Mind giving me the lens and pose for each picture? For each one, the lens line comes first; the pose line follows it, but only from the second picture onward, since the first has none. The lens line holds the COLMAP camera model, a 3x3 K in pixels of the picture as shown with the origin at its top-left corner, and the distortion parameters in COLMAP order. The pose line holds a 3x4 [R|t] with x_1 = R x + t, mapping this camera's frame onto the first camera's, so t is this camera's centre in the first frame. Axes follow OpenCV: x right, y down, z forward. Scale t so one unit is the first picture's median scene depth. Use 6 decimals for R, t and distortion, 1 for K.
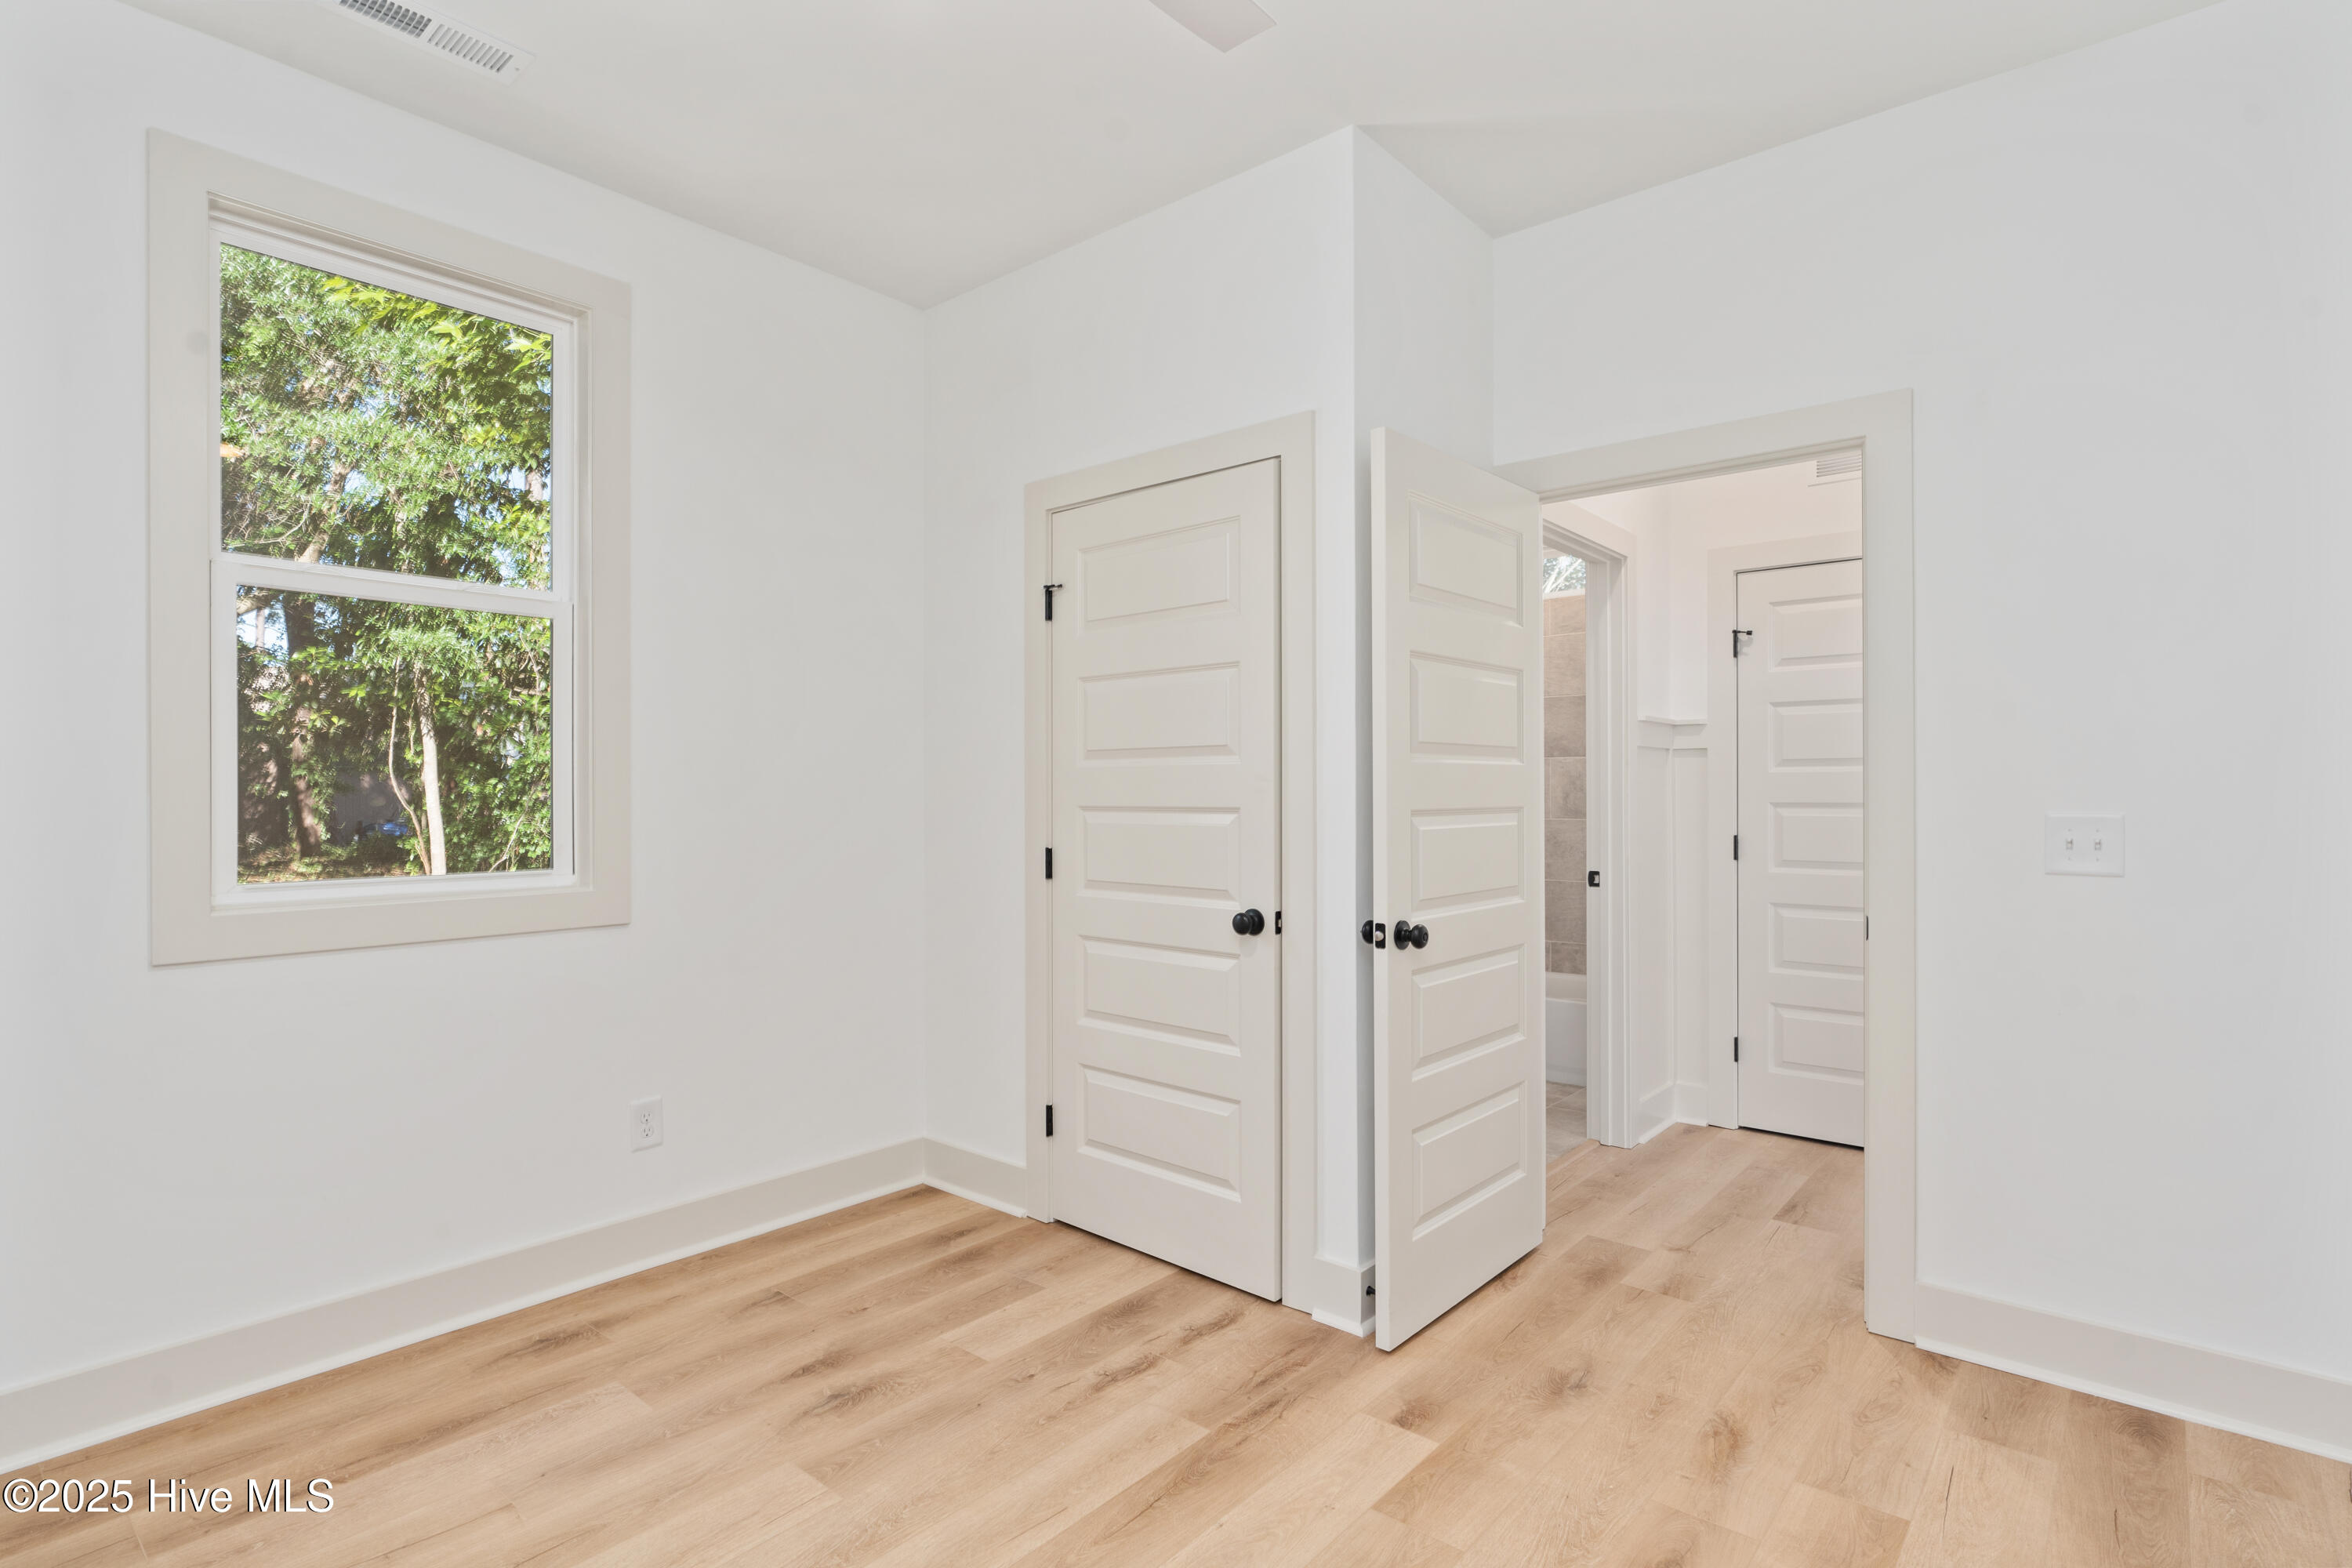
lens RADIAL K [[1134.7, 0, 1170.3], [0, 1134.7, 783.2], [0, 0, 1]] dist [0.002624, 0.000231]
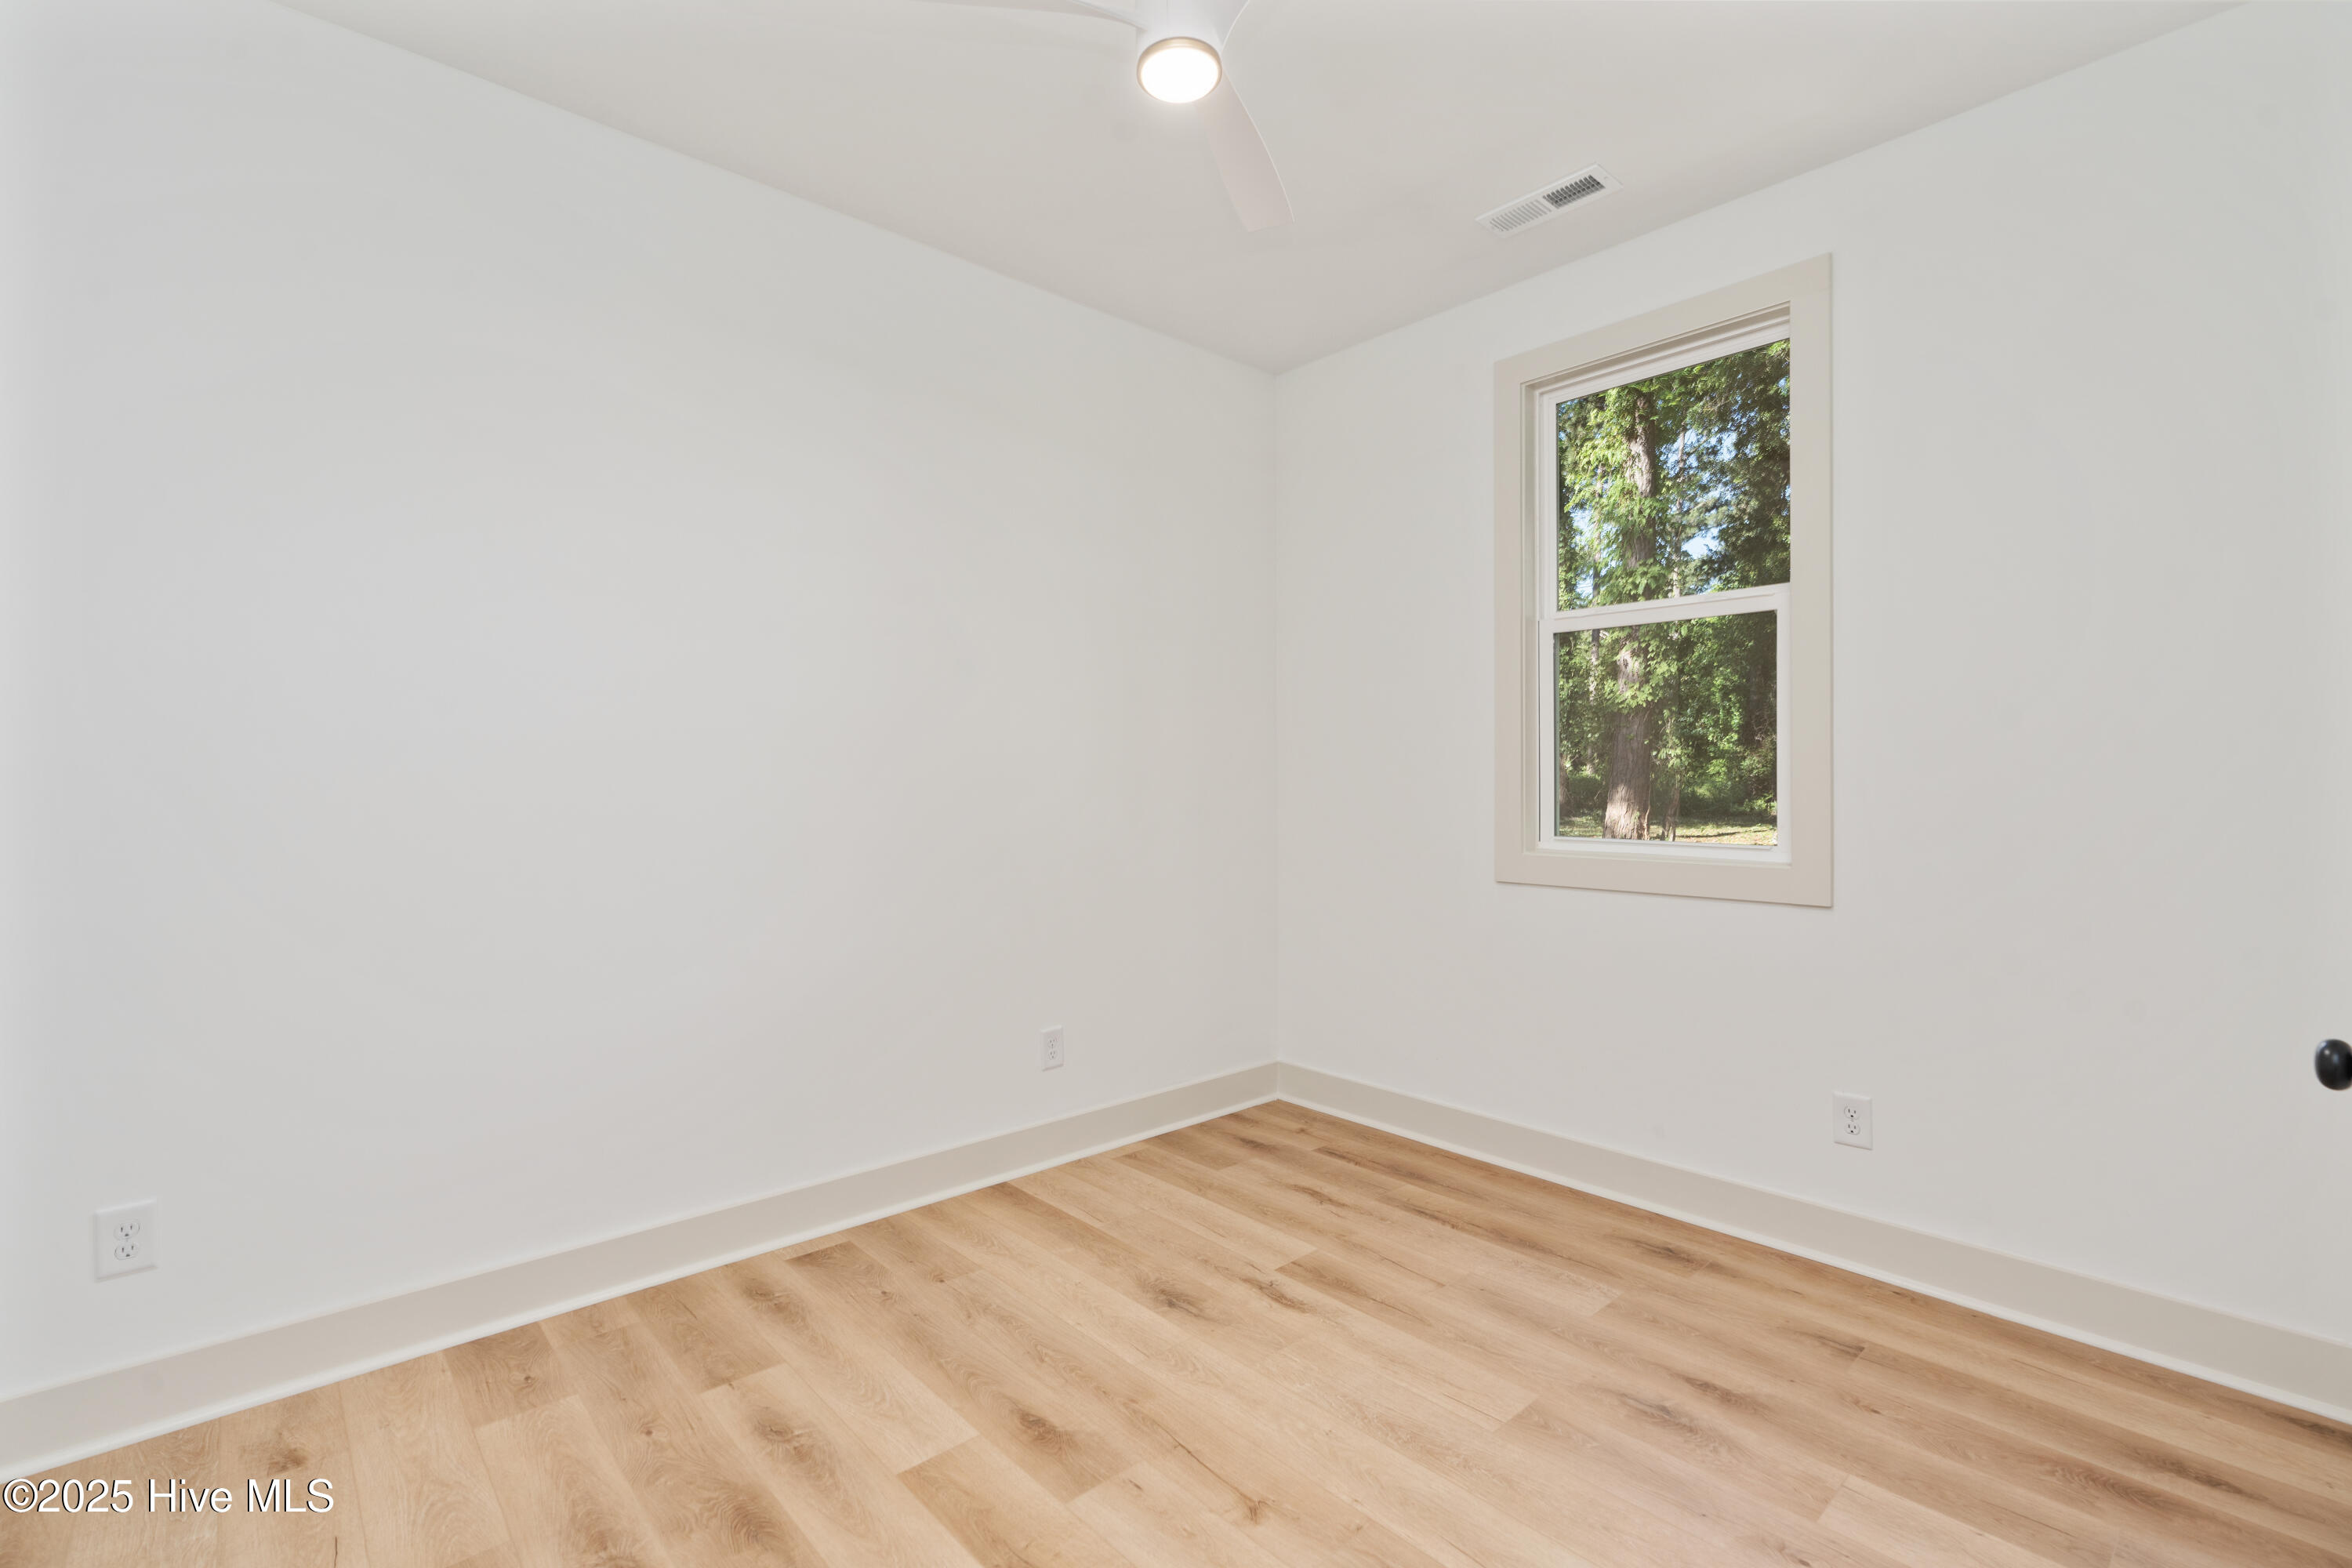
lens RADIAL K [[1045.4, 0, 1170.5], [0, 1045.4, 790.3], [0, 0, 1]] dist [-0.011487, 0.005473]
pose [[-0.122381, 0.011246, -0.992419, 0.546483], [0.013363, 0.999864, 0.009683, 0.009516], [0.992393, -0.012077, -0.122515, 0.632513]]
